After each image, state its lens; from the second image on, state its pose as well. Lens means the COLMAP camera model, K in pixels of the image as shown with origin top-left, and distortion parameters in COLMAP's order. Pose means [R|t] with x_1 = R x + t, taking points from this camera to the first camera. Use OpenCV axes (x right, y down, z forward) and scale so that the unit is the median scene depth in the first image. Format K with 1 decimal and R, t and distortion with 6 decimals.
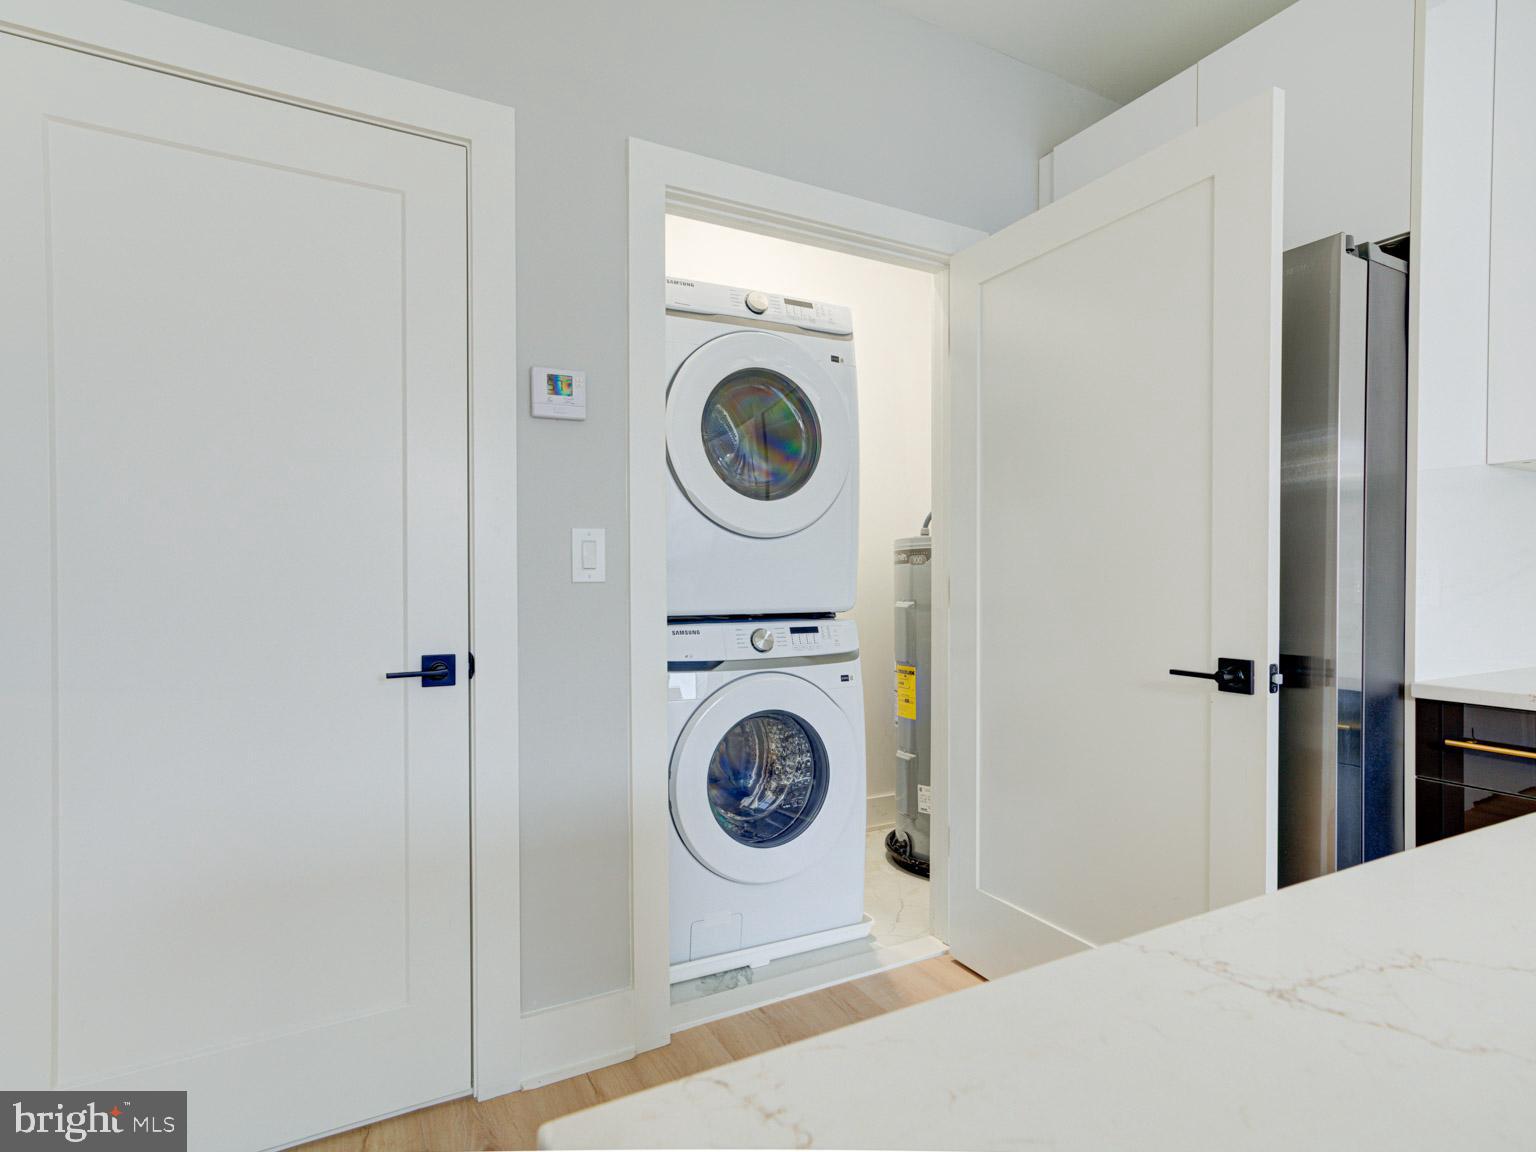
lens RADIAL K [[814.2, 0, 766.3], [0, 814.2, 582.8], [0, 0, 1]] dist [-0.005899, 0.015492]
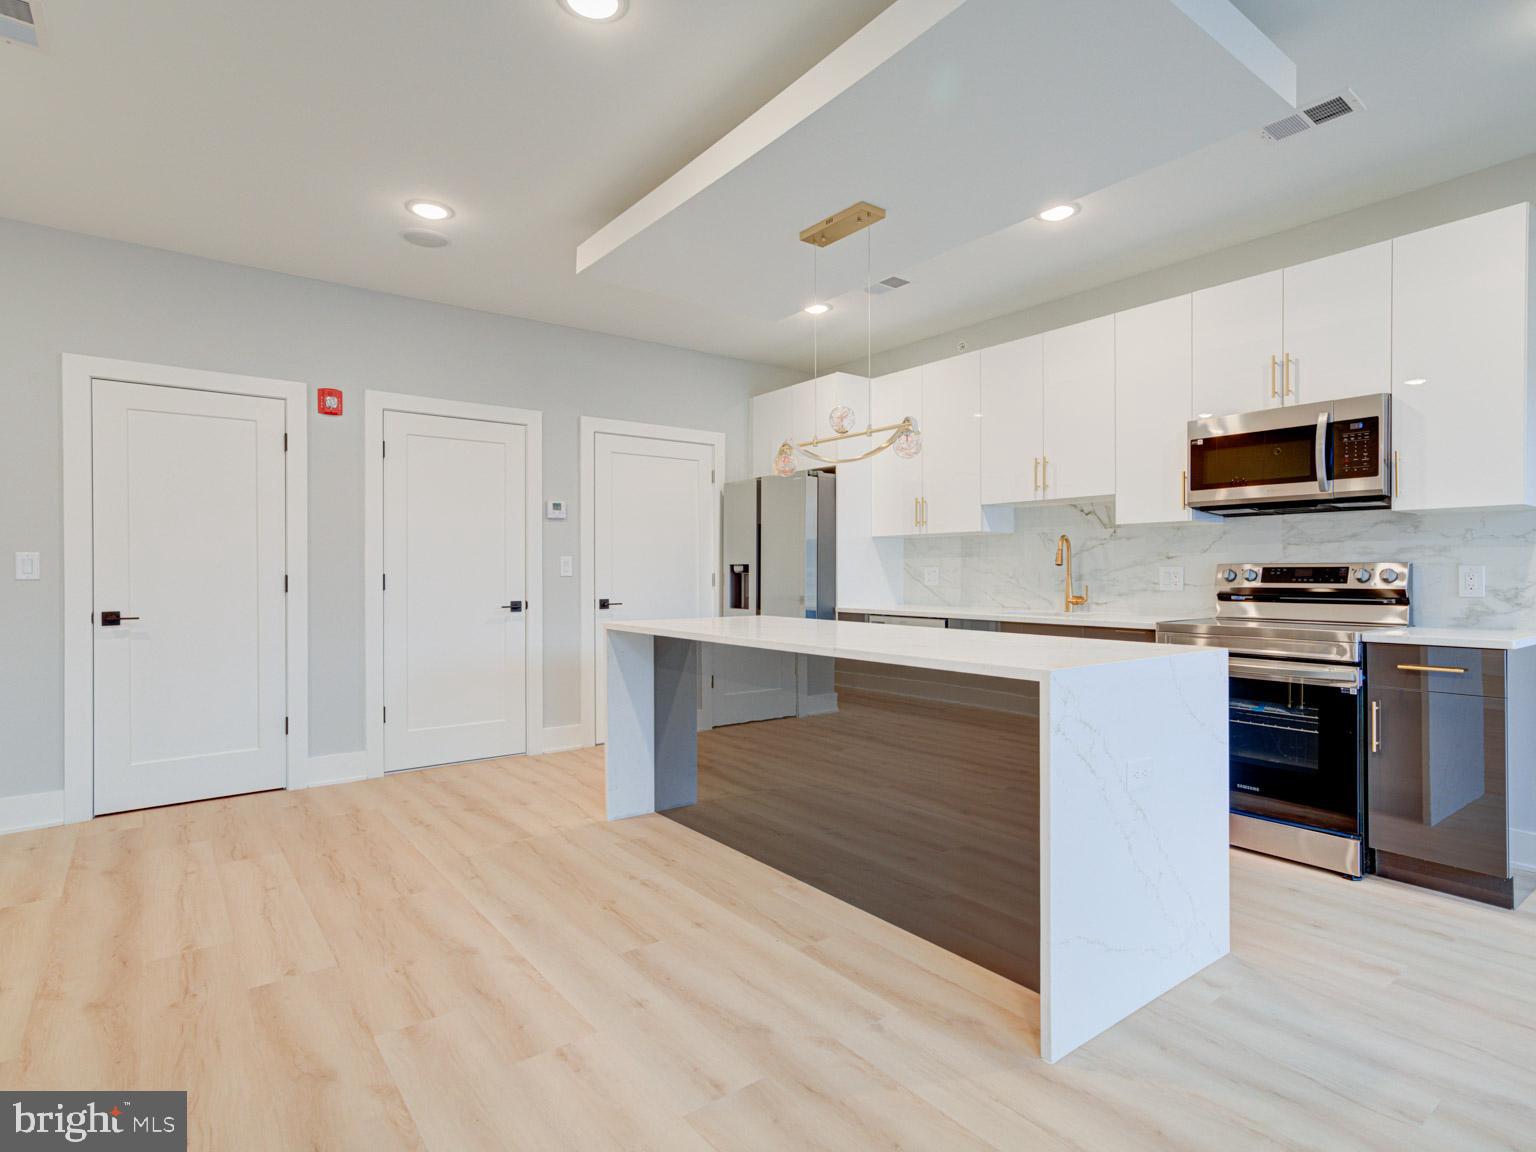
lens RADIAL K [[813.4, 0, 781.3], [0, 813.4, 570.6], [0, 0, 1]] dist [-0.000103, 0.000575]
pose [[0.987869, -0.000473, 0.155286, 0.078643], [0.002139, 0.999942, -0.010563, 0.011789], [-0.155272, 0.010768, 0.987813, -1.921435]]
